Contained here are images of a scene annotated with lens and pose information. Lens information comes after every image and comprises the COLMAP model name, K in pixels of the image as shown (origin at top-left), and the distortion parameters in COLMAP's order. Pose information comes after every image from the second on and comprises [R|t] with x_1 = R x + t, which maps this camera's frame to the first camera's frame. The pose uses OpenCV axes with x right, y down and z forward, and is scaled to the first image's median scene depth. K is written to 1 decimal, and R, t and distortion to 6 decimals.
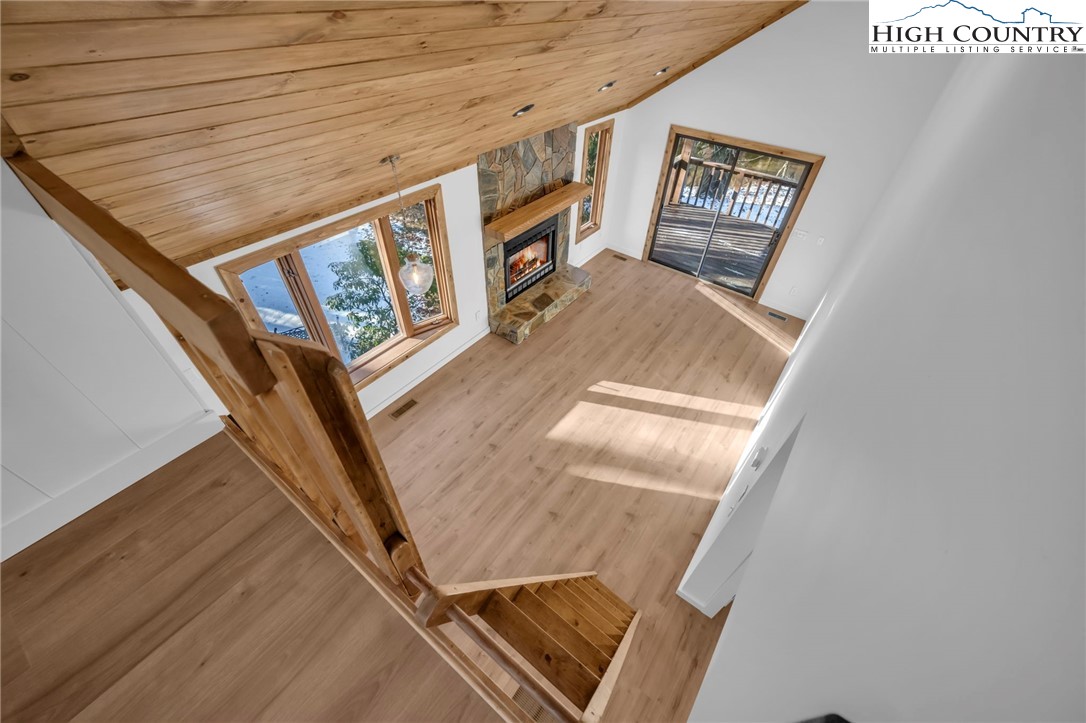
lens RADIAL K [[421.4, 0, 543.0], [0, 421.4, 361.5], [0, 0, 1]] dist [-0.002130, -0.000152]
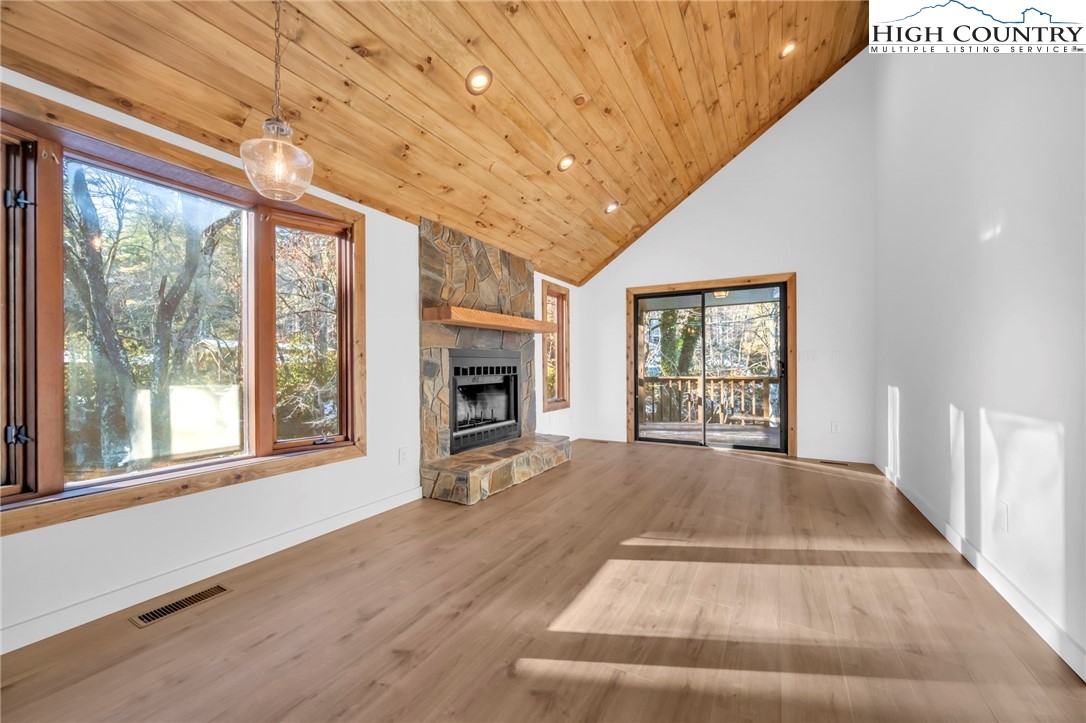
lens RADIAL K [[421.4, 0, 543.0], [0, 421.4, 361.5], [0, 0, 1]] dist [-0.002130, -0.000152]
pose [[0.989834, -0.036422, 0.137486, -0.036164], [0.120132, 0.731578, -0.671090, 0.234605], [-0.076140, 0.680785, 0.728516, 0.487992]]
